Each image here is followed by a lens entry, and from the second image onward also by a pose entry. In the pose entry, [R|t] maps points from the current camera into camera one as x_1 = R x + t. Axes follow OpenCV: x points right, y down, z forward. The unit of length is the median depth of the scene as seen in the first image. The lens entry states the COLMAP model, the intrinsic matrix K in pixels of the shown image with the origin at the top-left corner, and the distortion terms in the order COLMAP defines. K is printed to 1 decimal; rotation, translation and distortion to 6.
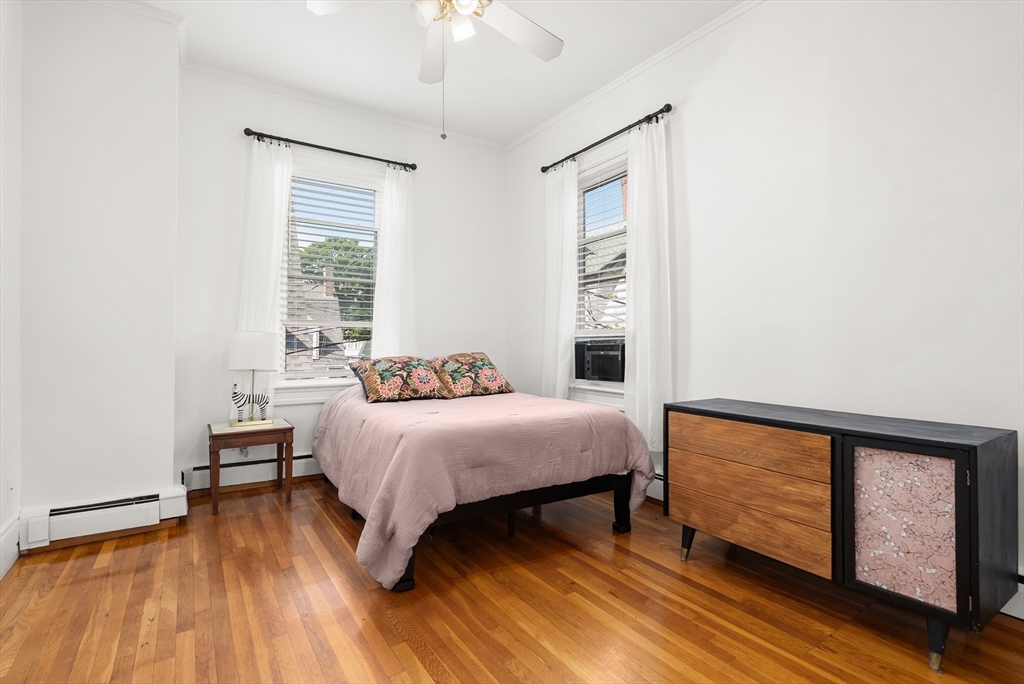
lens RADIAL K [[481.7, 0, 510.4], [0, 481.7, 340.8], [0, 0, 1]] dist [0.000691, 0.000274]
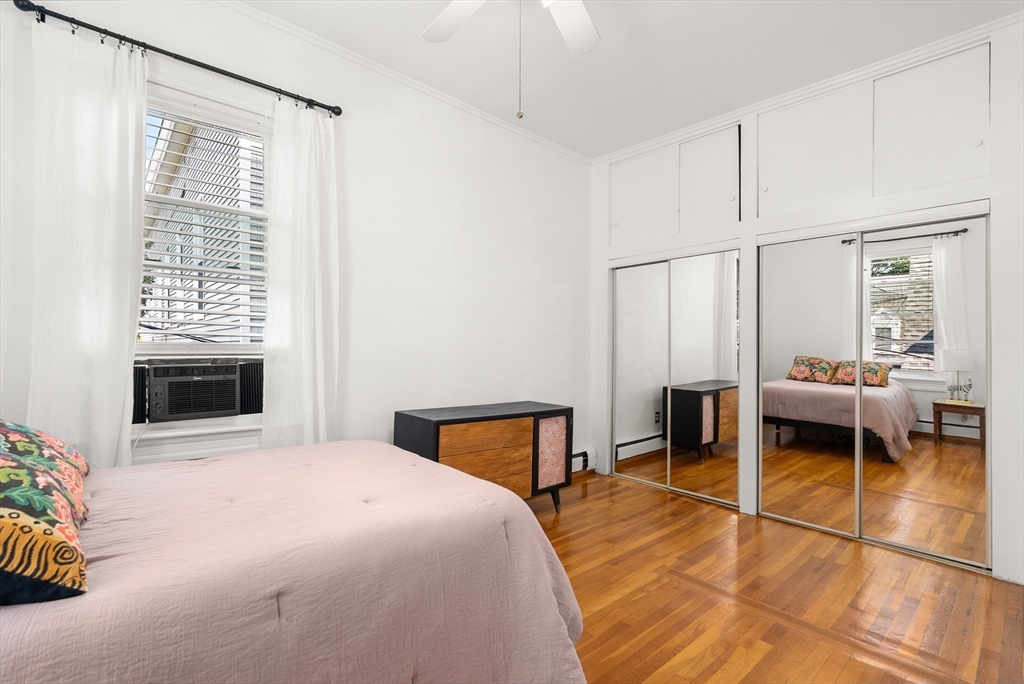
lens RADIAL K [[481.7, 0, 510.9], [0, 481.7, 345.1], [0, 0, 1]] dist [0.000691, 0.000274]
pose [[-0.135308, -0.004107, 0.990795, -1.001699], [-0.024940, 0.999689, 0.000738, -0.061237], [-0.990490, -0.024611, -0.135369, 1.219215]]
